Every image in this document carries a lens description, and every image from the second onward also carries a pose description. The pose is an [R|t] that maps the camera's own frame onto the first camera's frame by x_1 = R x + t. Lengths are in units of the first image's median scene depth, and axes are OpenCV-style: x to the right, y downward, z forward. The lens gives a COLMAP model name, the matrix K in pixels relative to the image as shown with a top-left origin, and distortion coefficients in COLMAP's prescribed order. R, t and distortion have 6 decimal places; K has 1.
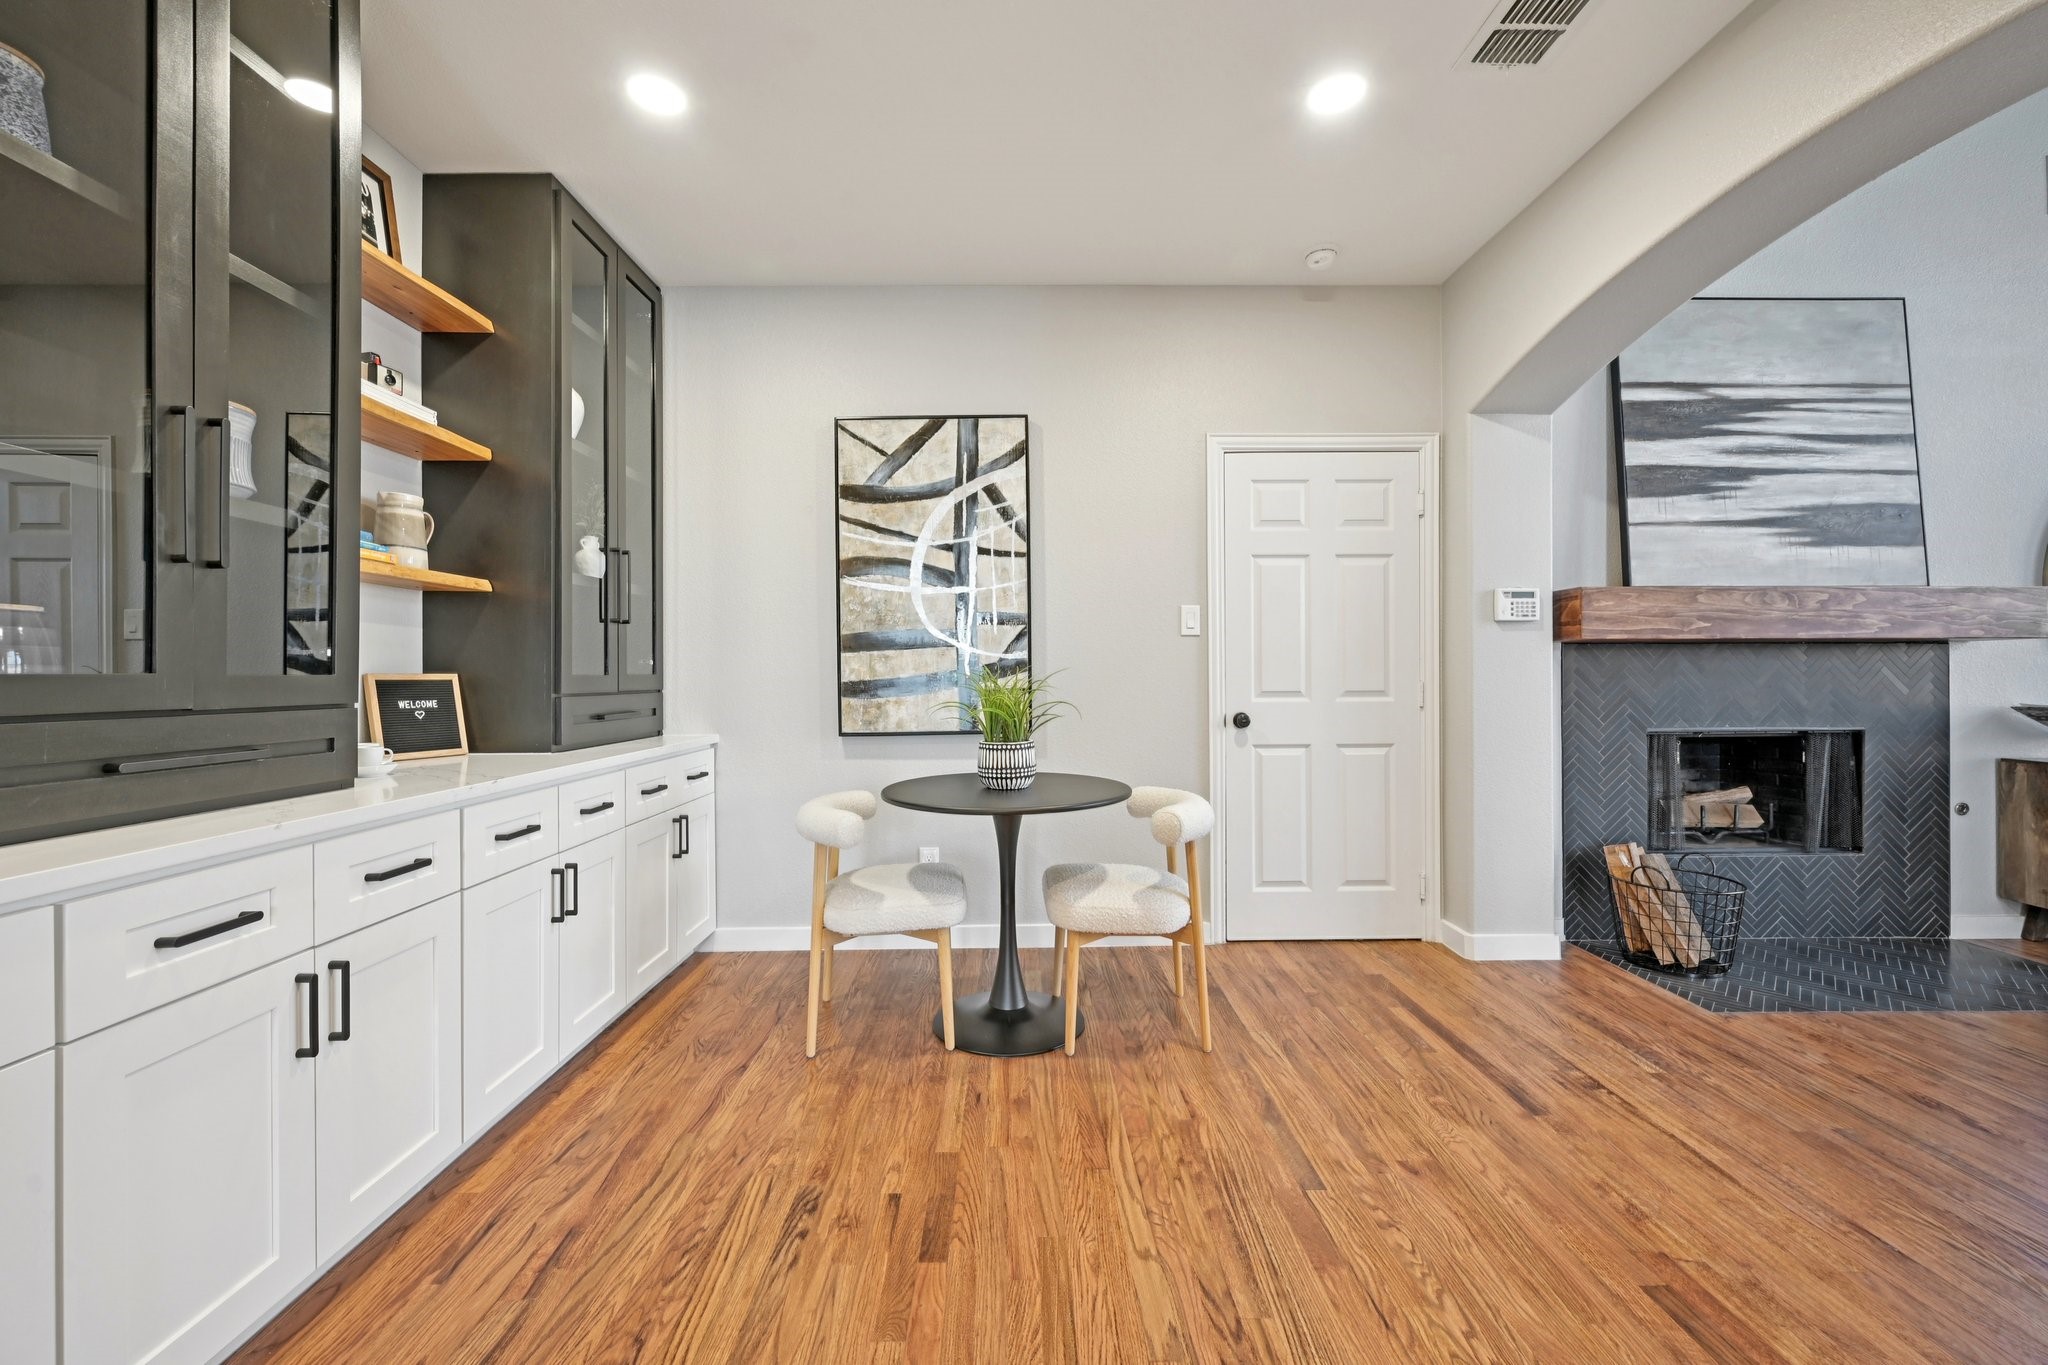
lens RADIAL K [[822.2, 0, 1026.9], [0, 822.2, 671.1], [0, 0, 1]] dist [-0.000337, -0.000046]
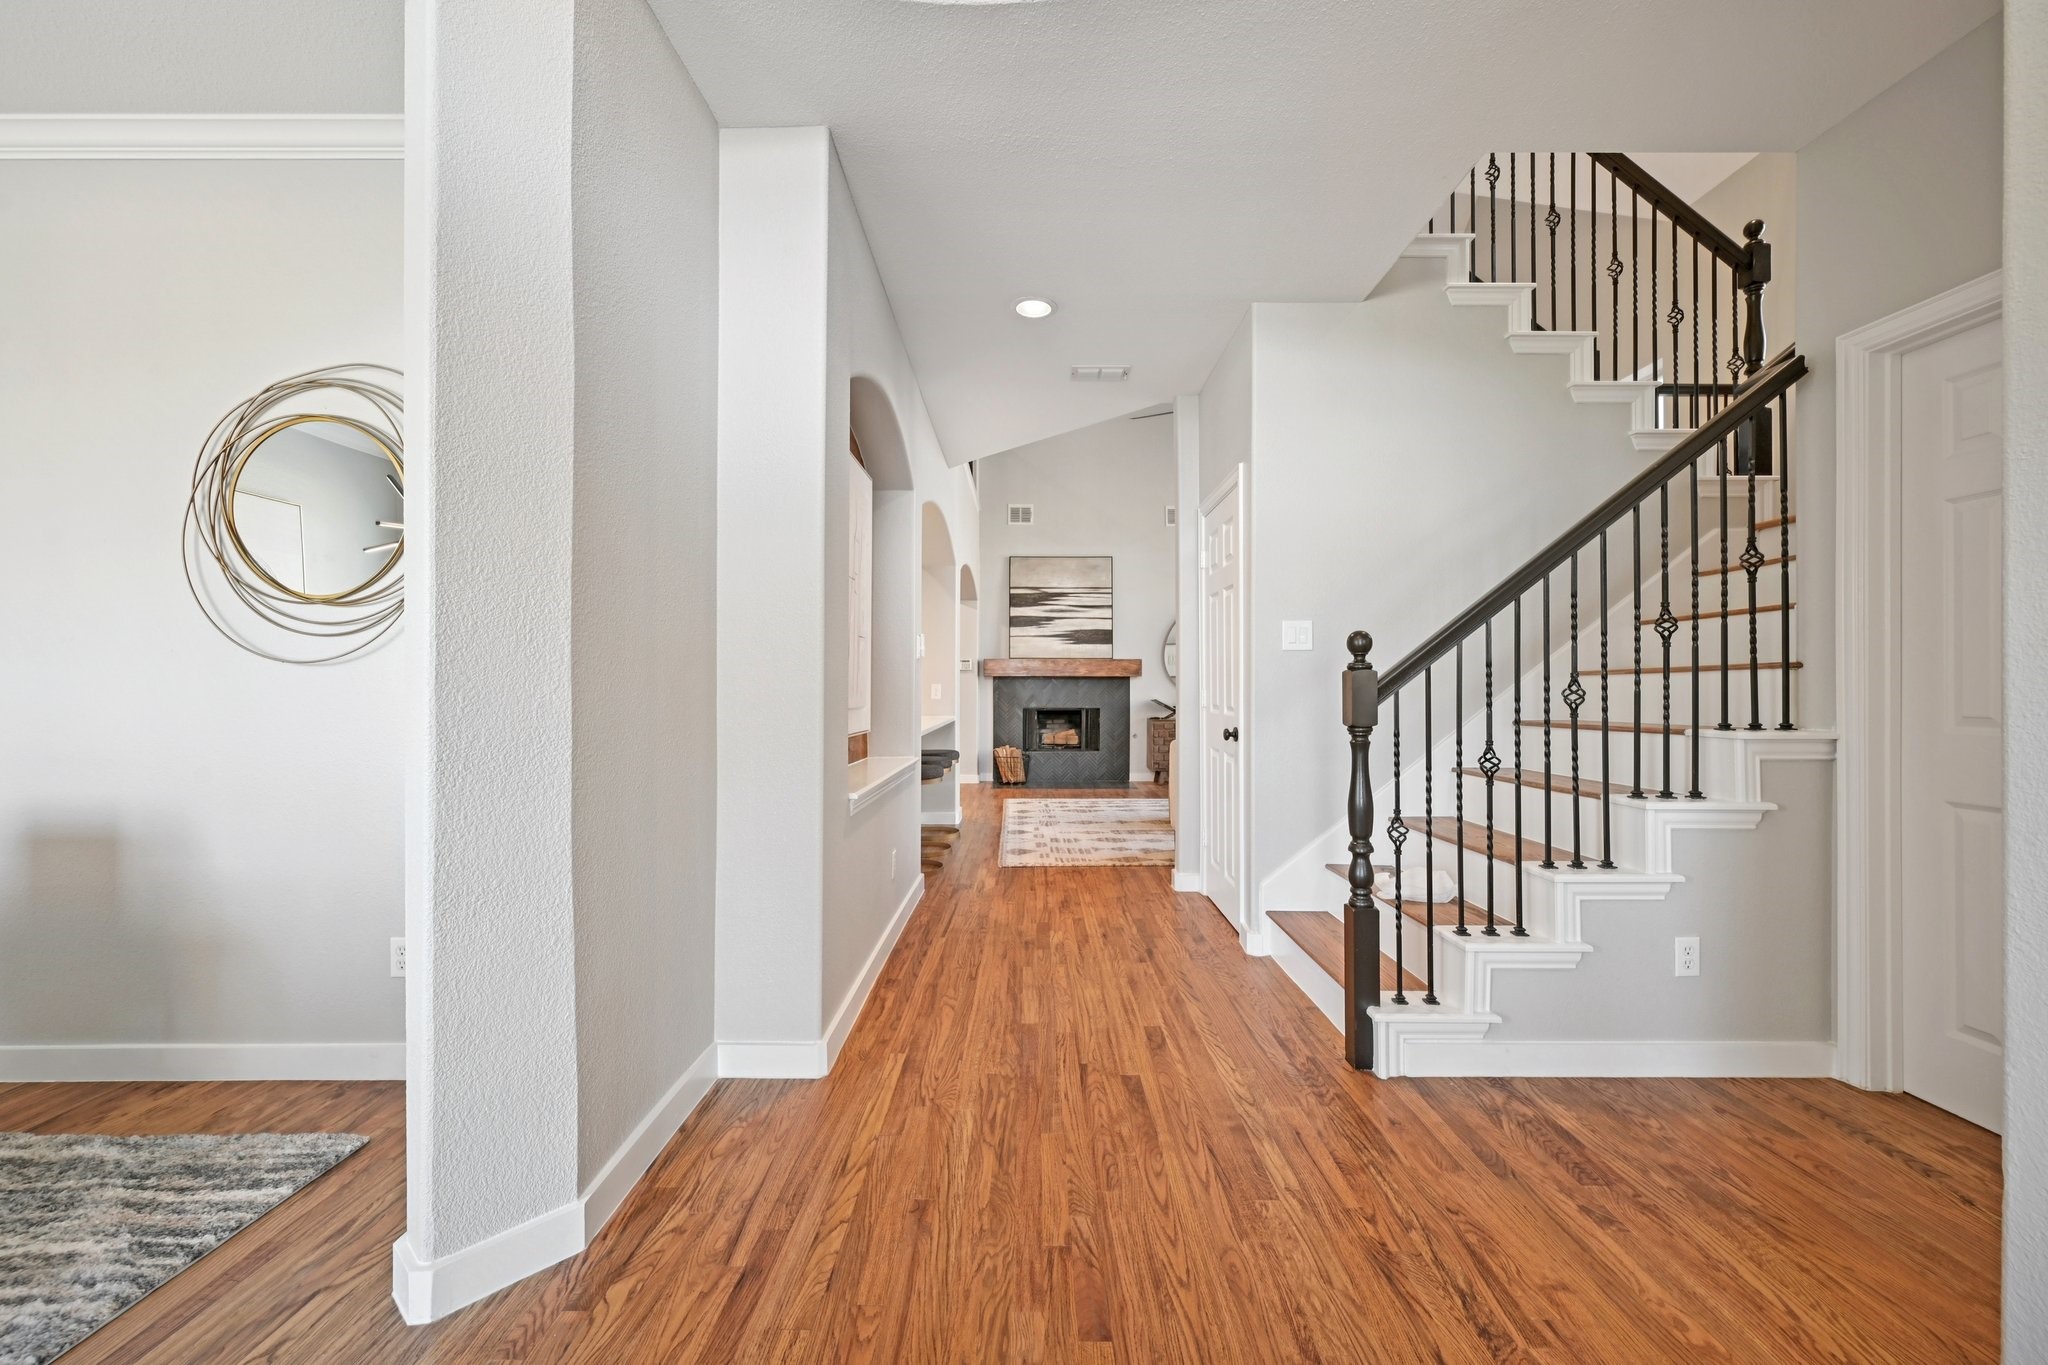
lens RADIAL K [[806.3, 0, 1024.0], [0, 806.3, 682.5], [0, 0, 1]] dist [0.000254, 0.000113]
pose [[0.999804, 0.005288, -0.019078, 0.830015], [-0.005346, 0.999981, -0.002968, -0.006768], [0.019062, 0.003070, 0.999814, -1.839783]]
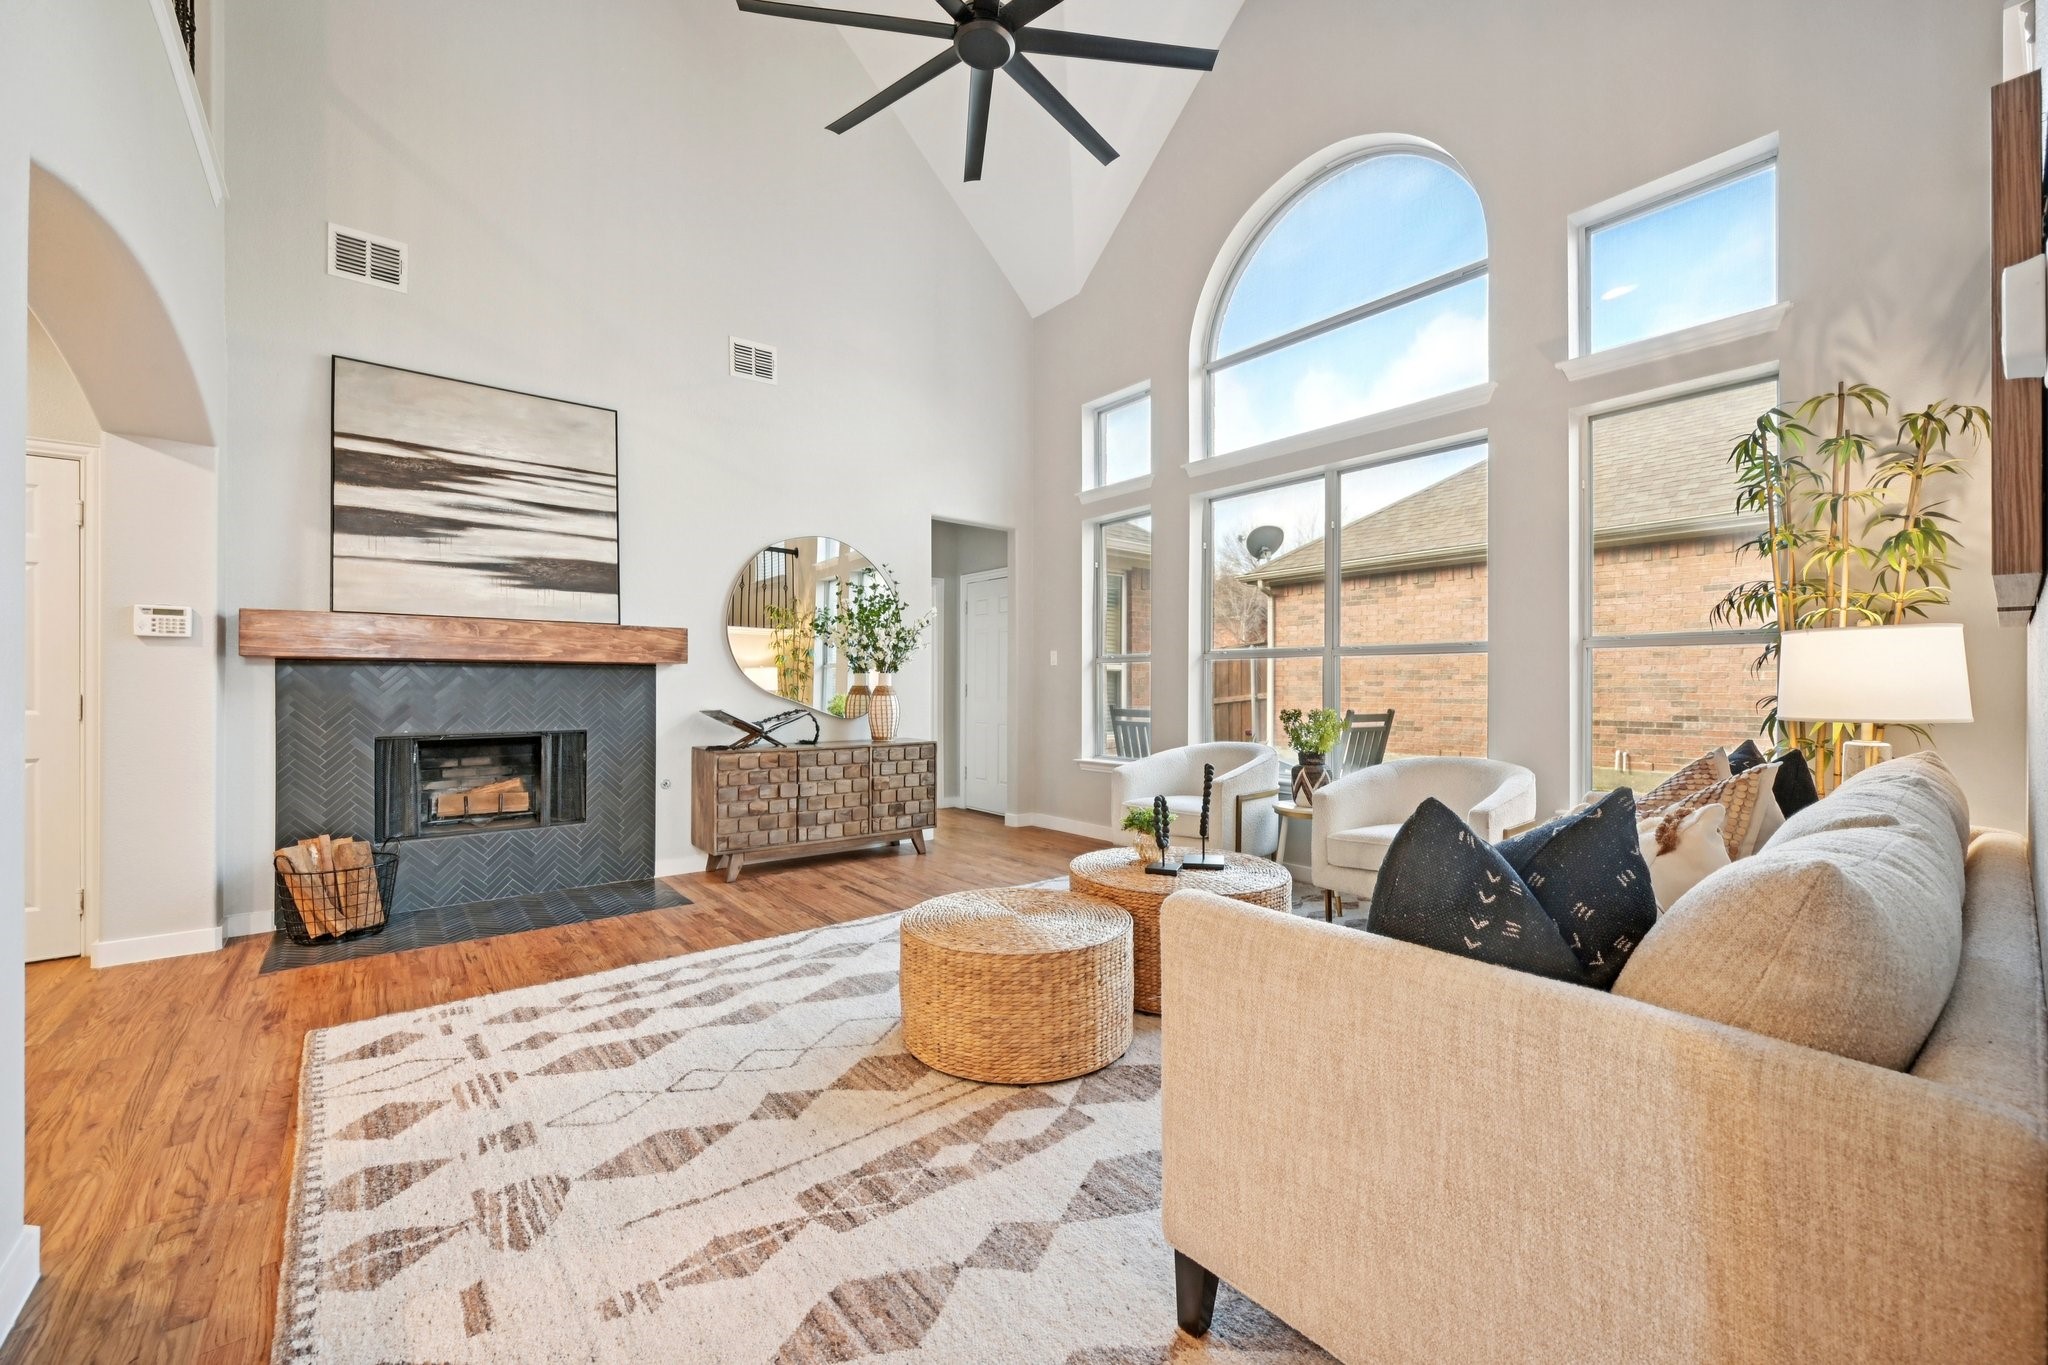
lens RADIAL K [[806.3, 0, 1024.0], [0, 806.3, 682.5], [0, 0, 1]] dist [0.000254, 0.000113]
pose [[0.786765, 0.006464, 0.617218, 0.789965], [-0.005094, 0.999979, -0.003980, -0.003474], [-0.617231, -0.000013, 0.786782, -0.471831]]
